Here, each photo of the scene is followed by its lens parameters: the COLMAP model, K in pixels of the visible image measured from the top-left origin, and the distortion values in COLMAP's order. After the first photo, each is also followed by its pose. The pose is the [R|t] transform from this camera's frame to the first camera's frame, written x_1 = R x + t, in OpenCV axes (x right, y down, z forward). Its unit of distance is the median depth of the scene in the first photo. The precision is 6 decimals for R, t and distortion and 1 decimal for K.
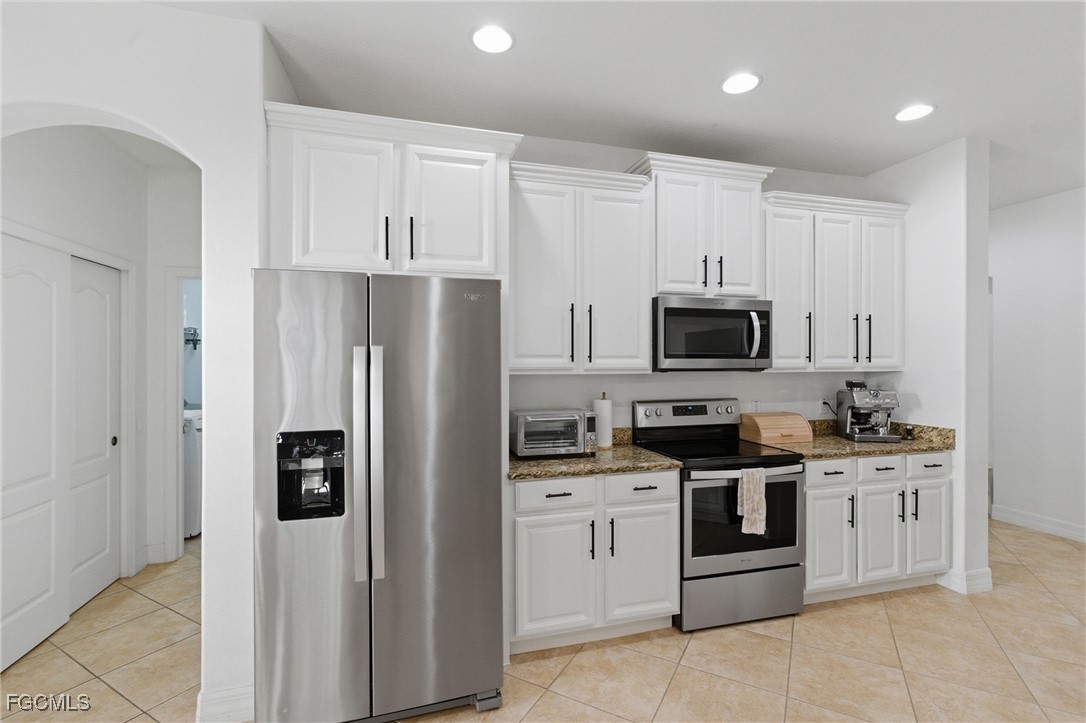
lens RADIAL K [[488.7, 0, 545.9], [0, 488.7, 360.0], [0, 0, 1]] dist [-0.011525, 0.005135]
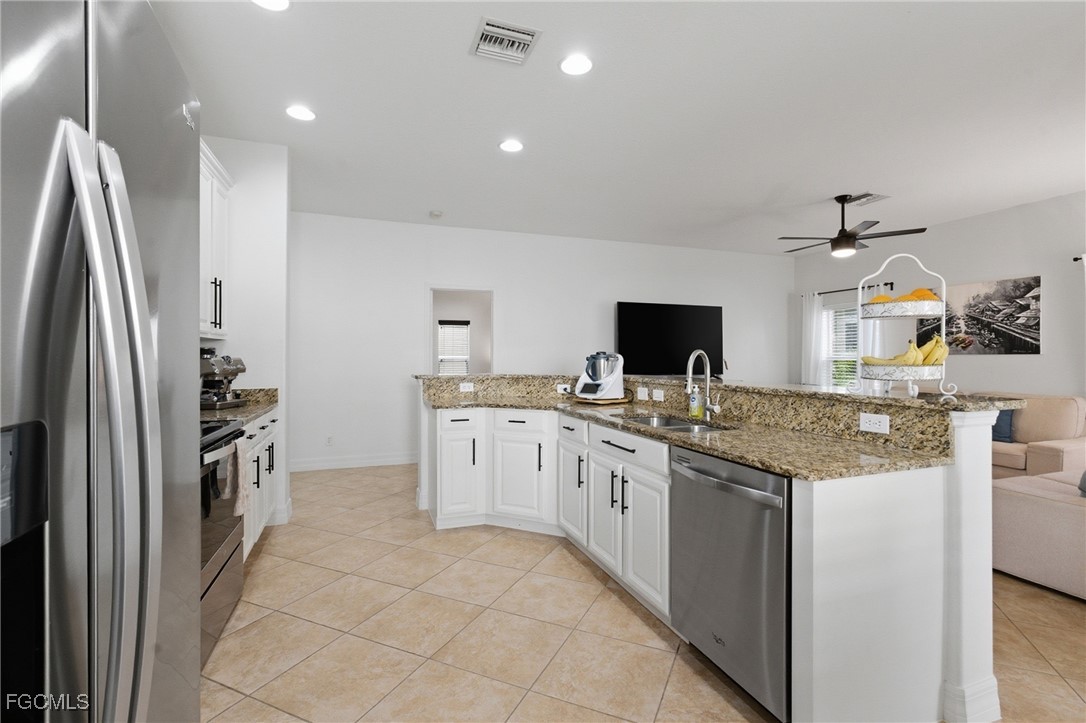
lens RADIAL K [[498.2, 0, 545.7], [0, 498.2, 355.2], [0, 0, 1]] dist [-0.002928, 0.000600]
pose [[-0.078977, 0.005403, 0.996862, -0.454970], [0.000617, 0.999985, -0.005371, 0.075340], [-0.996876, 0.000191, -0.078980, 0.490861]]
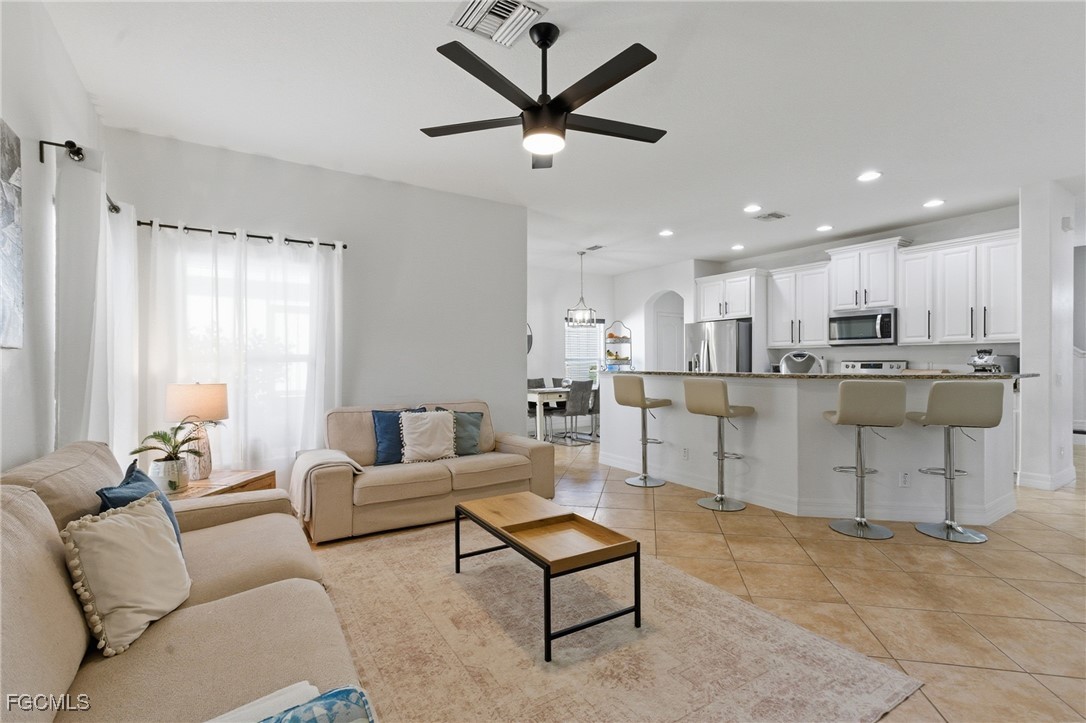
lens RADIAL K [[495.0, 0, 548.1], [0, 495.0, 362.6], [0, 0, 1]] dist [-0.000378, 0.000364]
pose [[0.304128, 0.003370, -0.952625, 2.041718], [0.005300, 0.999972, 0.005230, 0.082299], [0.952616, -0.006640, 0.304102, -0.958013]]
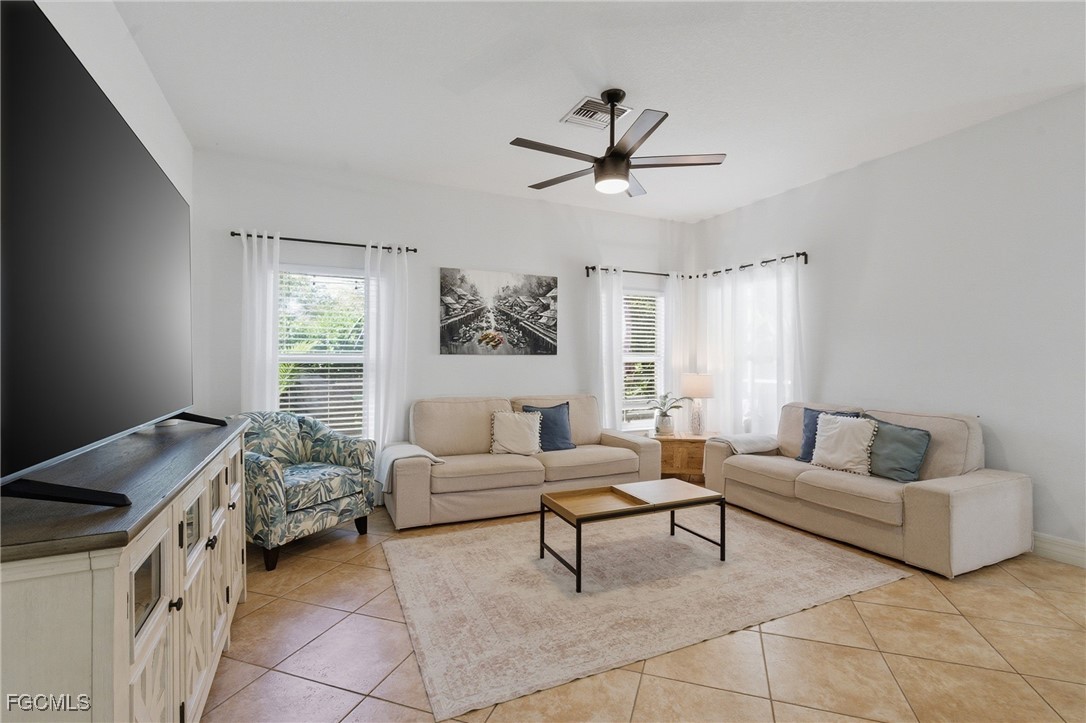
lens RADIAL K [[494.2, 0, 545.7], [0, 494.2, 357.5], [0, 0, 1]] dist [-0.003040, 0.001021]
pose [[-0.985400, 0.001401, -0.170249, 1.539803], [0.001781, 0.999996, -0.002078, 0.076492], [0.170245, -0.002351, -0.985399, 0.332919]]
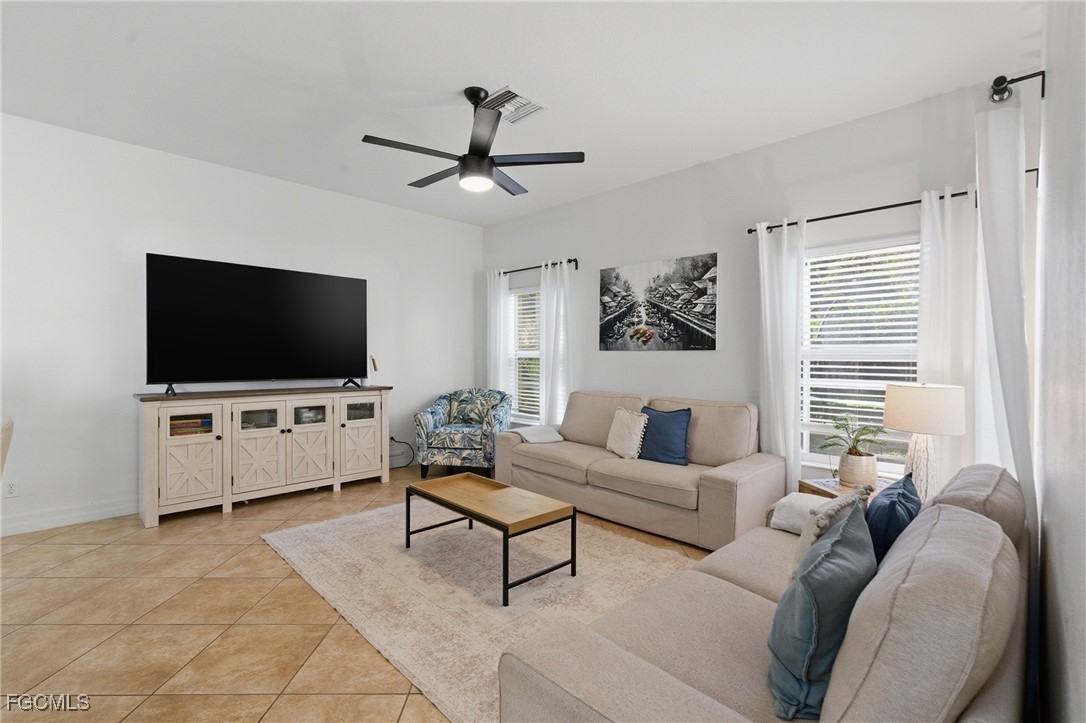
lens RADIAL K [[488.7, 0, 545.9], [0, 488.7, 360.0], [0, 0, 1]] dist [-0.011525, 0.005135]
pose [[-0.495193, -0.007964, 0.868747, 0.207821], [-0.002614, 0.999967, 0.007676, 0.082091], [-0.868779, 0.001530, -0.495197, -0.301666]]
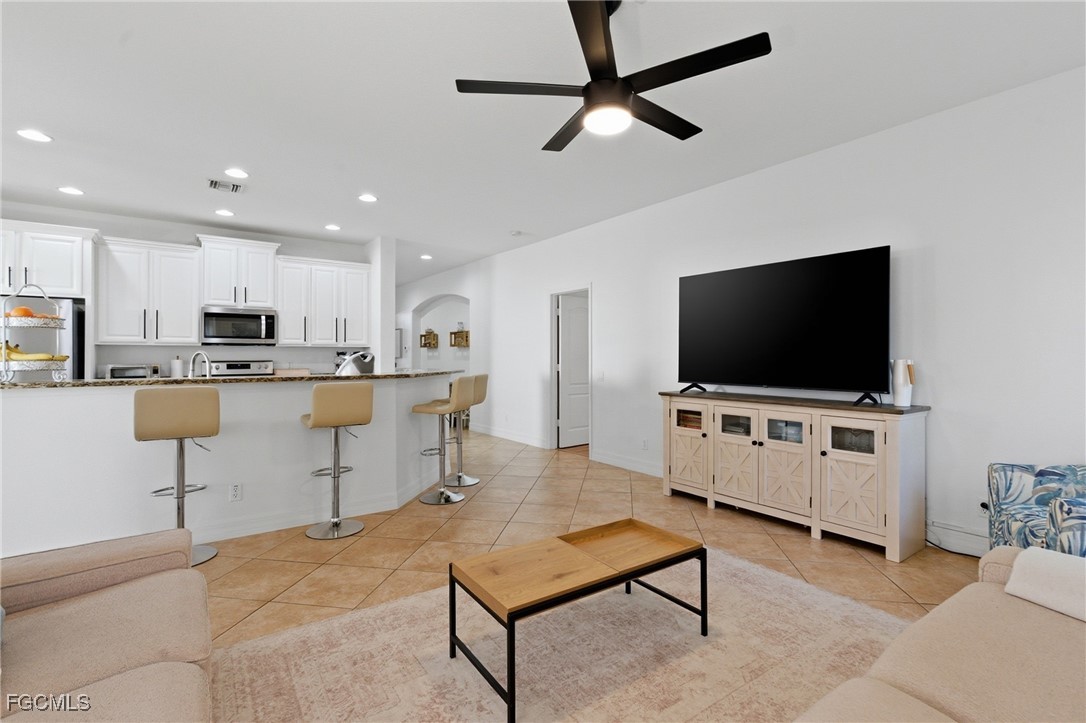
lens RADIAL K [[498.2, 0, 545.7], [0, 498.2, 355.2], [0, 0, 1]] dist [-0.002928, 0.000600]
pose [[0.938931, 0.001027, 0.344105, 0.853498], [0.000152, 0.999994, -0.003400, 0.075352], [-0.344106, 0.003245, 0.938925, -1.398334]]
